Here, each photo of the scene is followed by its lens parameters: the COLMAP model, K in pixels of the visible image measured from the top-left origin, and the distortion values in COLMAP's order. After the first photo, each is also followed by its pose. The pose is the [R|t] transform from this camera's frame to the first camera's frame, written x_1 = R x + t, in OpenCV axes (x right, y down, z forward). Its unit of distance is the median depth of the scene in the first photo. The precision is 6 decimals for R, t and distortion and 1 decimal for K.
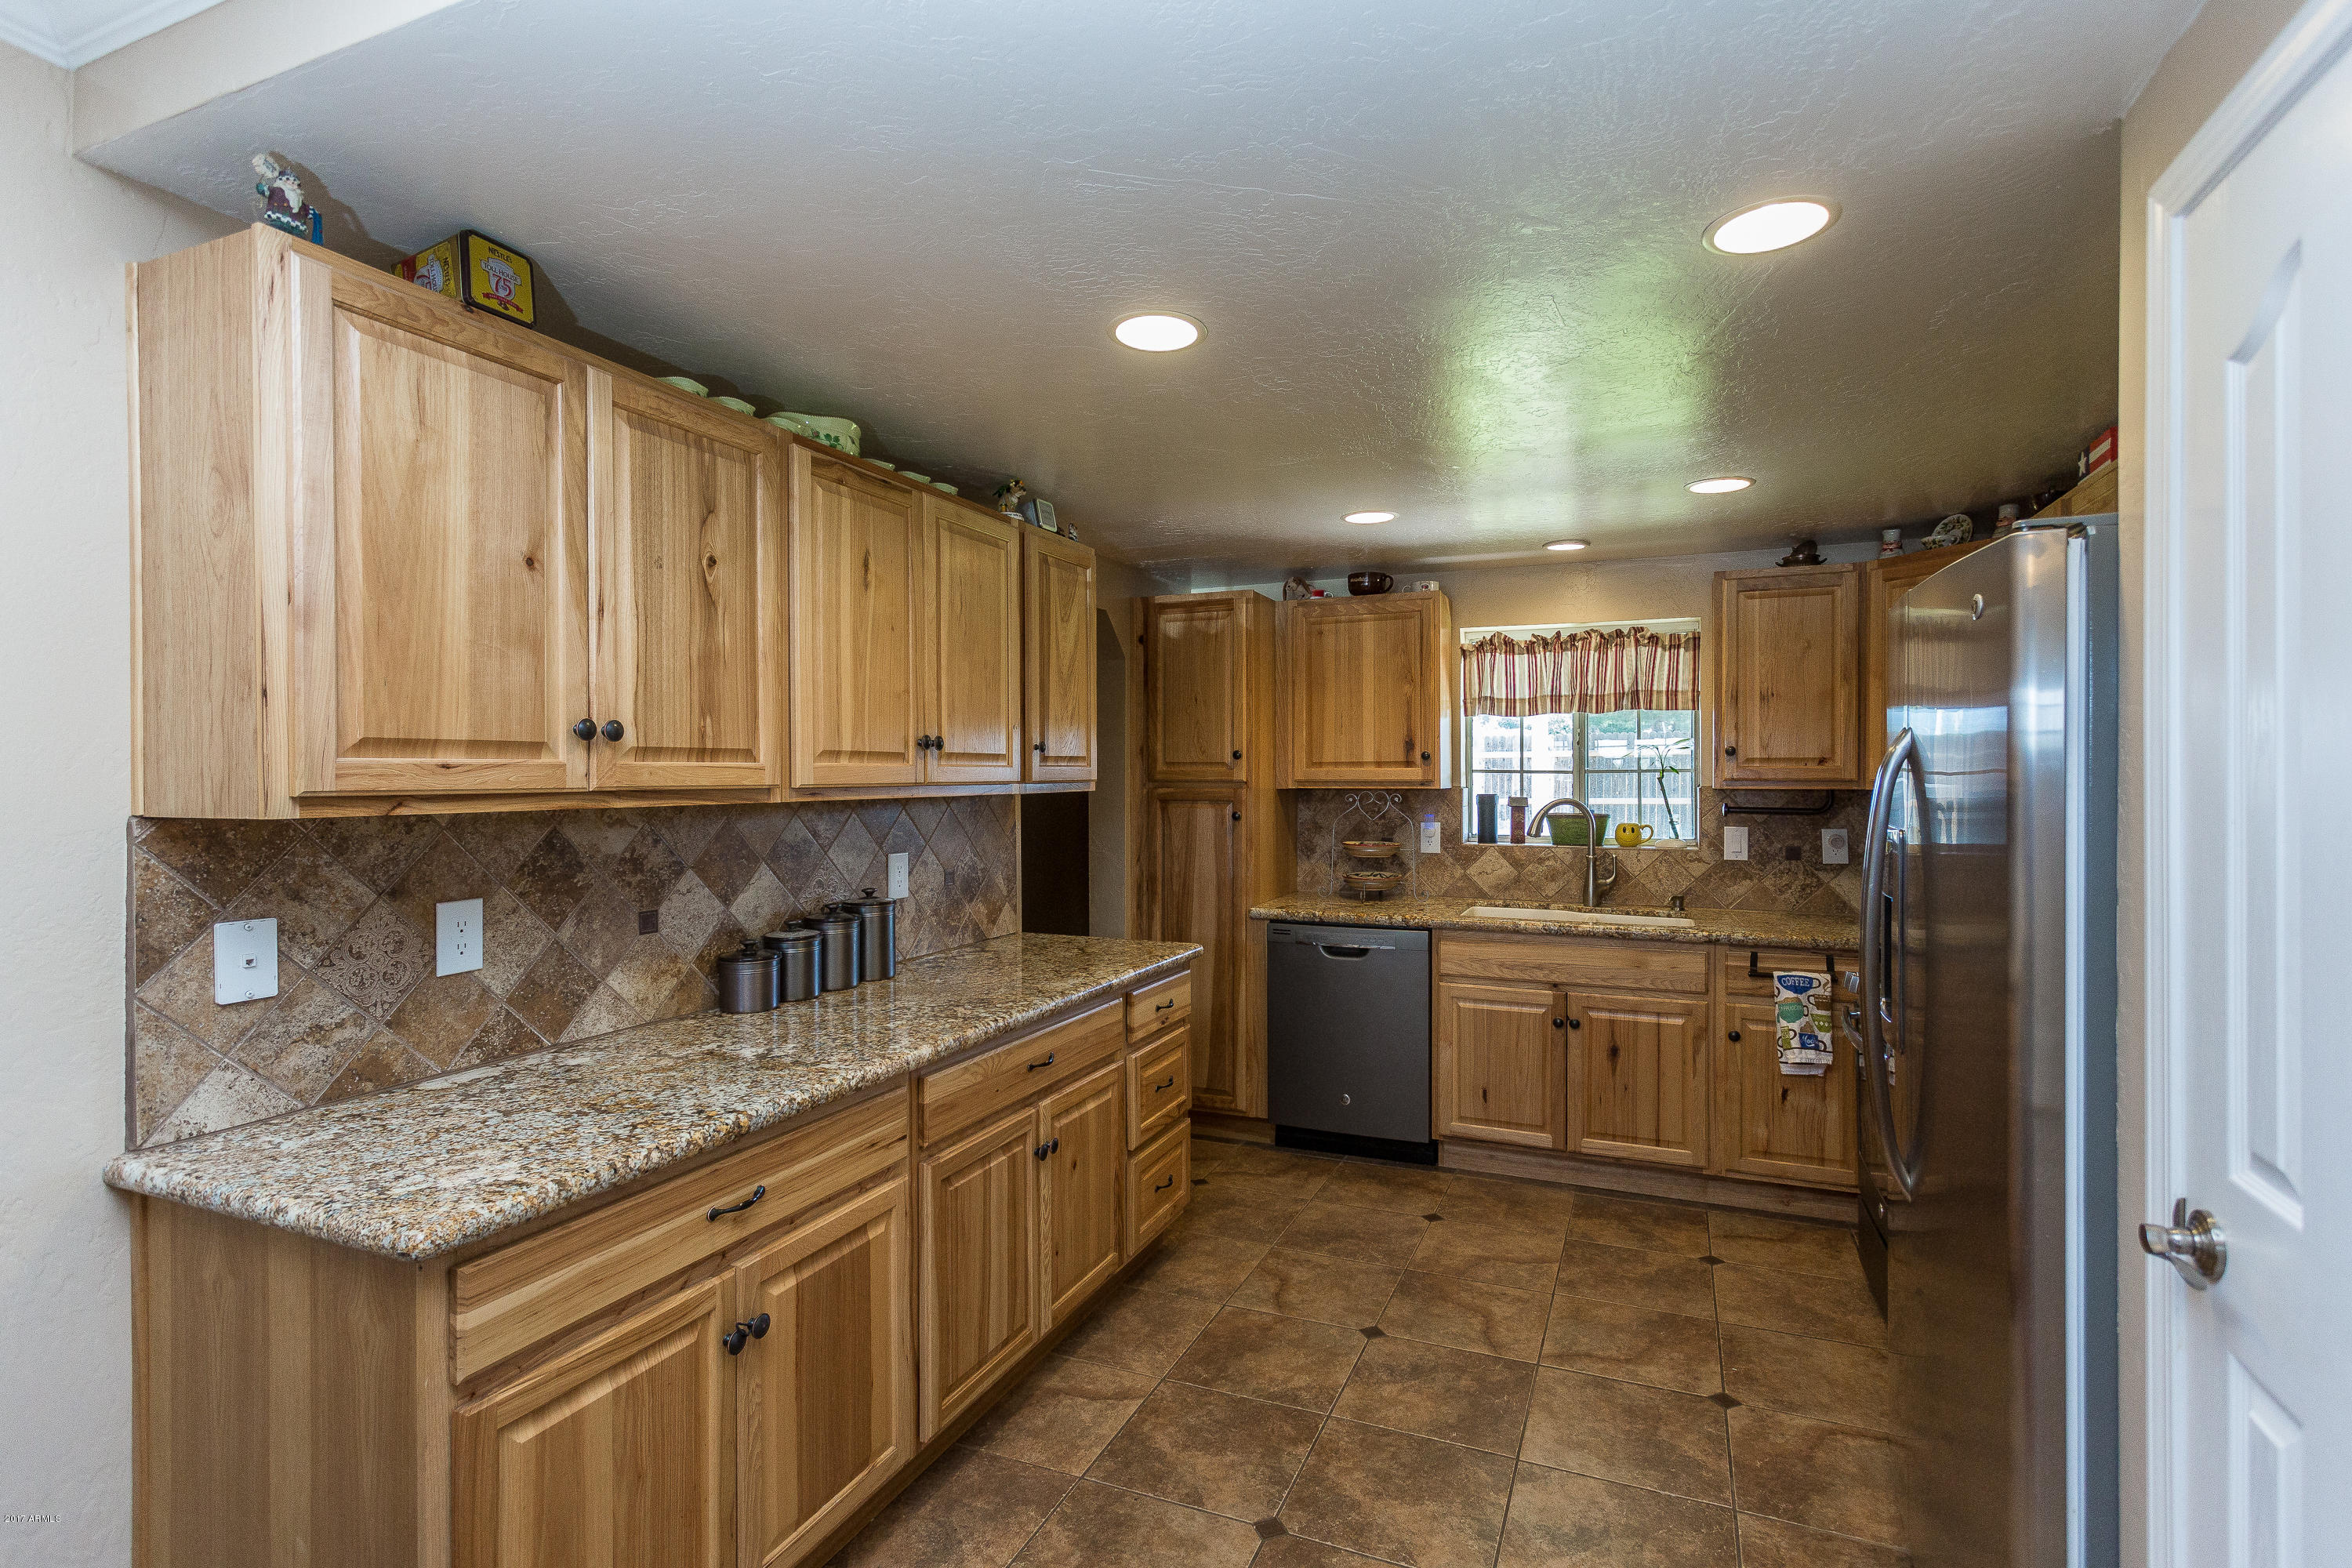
lens RADIAL K [[1155.6, 0, 1176.0], [0, 1155.6, 784.0], [0, 0, 1]] dist [-0.001055, -0.000072]
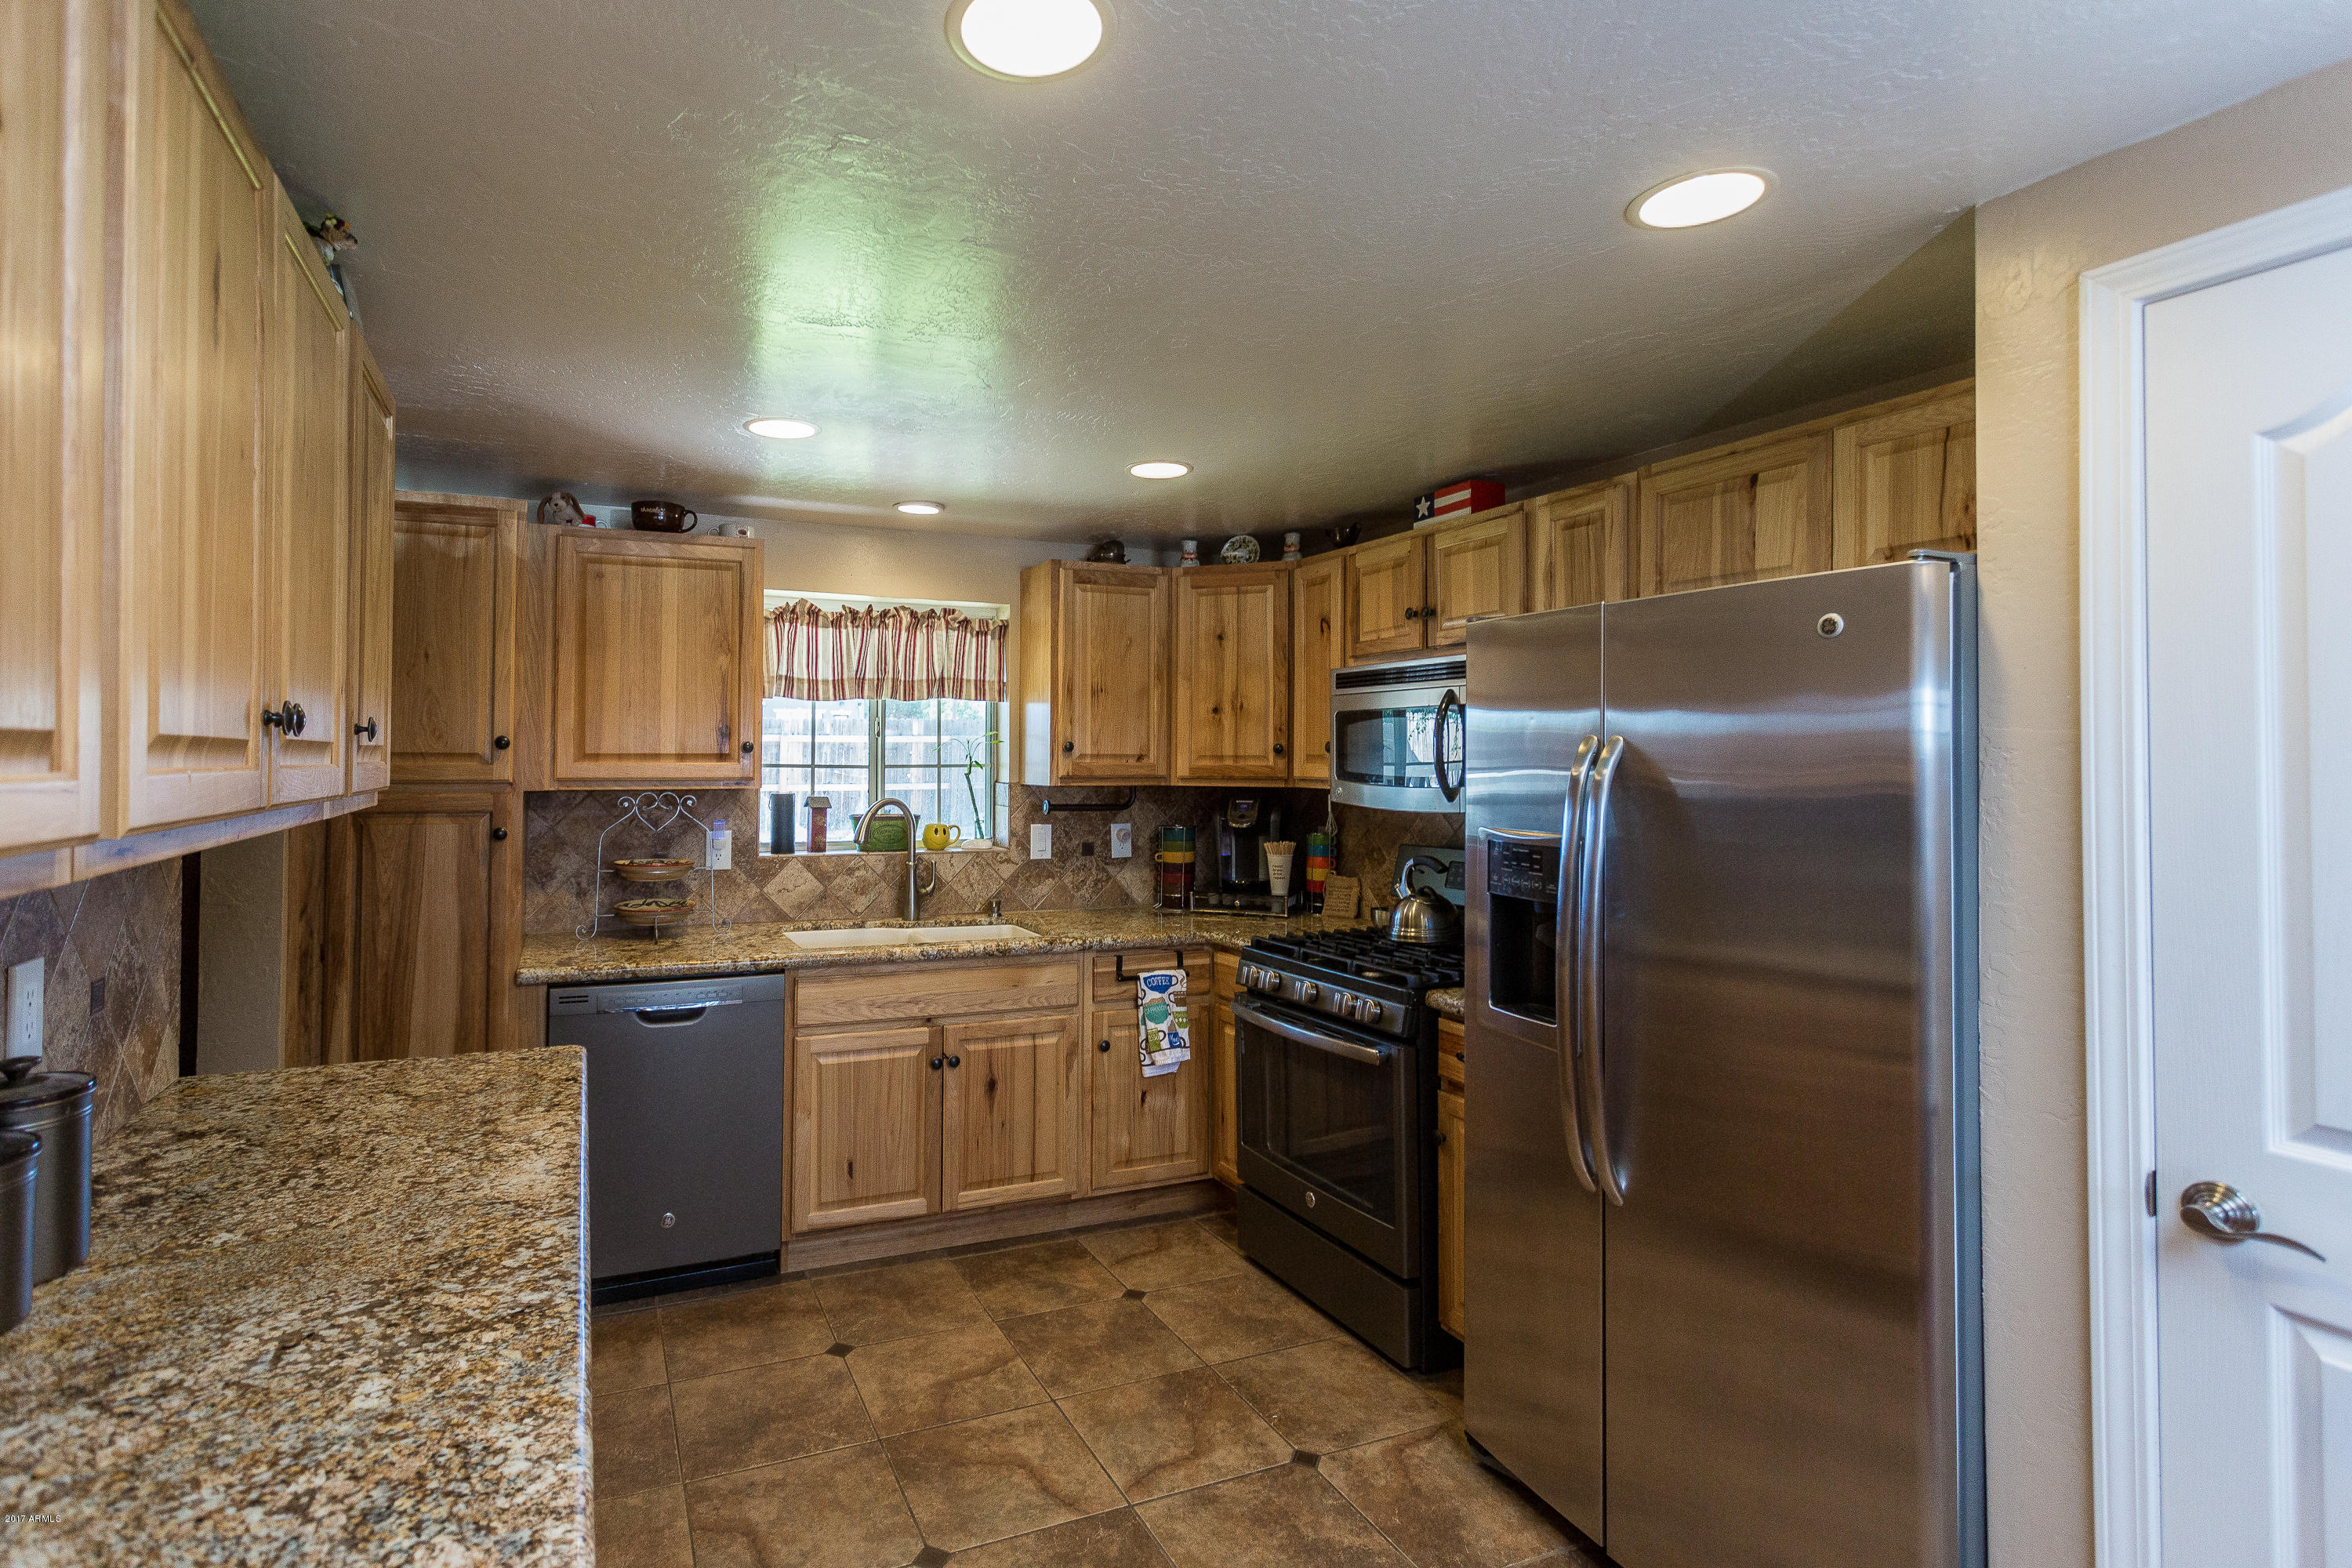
lens RADIAL K [[1199.3, 0, 1172.8], [0, 1199.3, 741.1], [0, 0, 1]] dist [-0.002031, 0.000146]
pose [[0.695007, 0.017070, 0.718801, -0.180393], [0.001214, 0.999689, -0.024915, -0.008336], [-0.719002, 0.018189, 0.694770, 0.247423]]
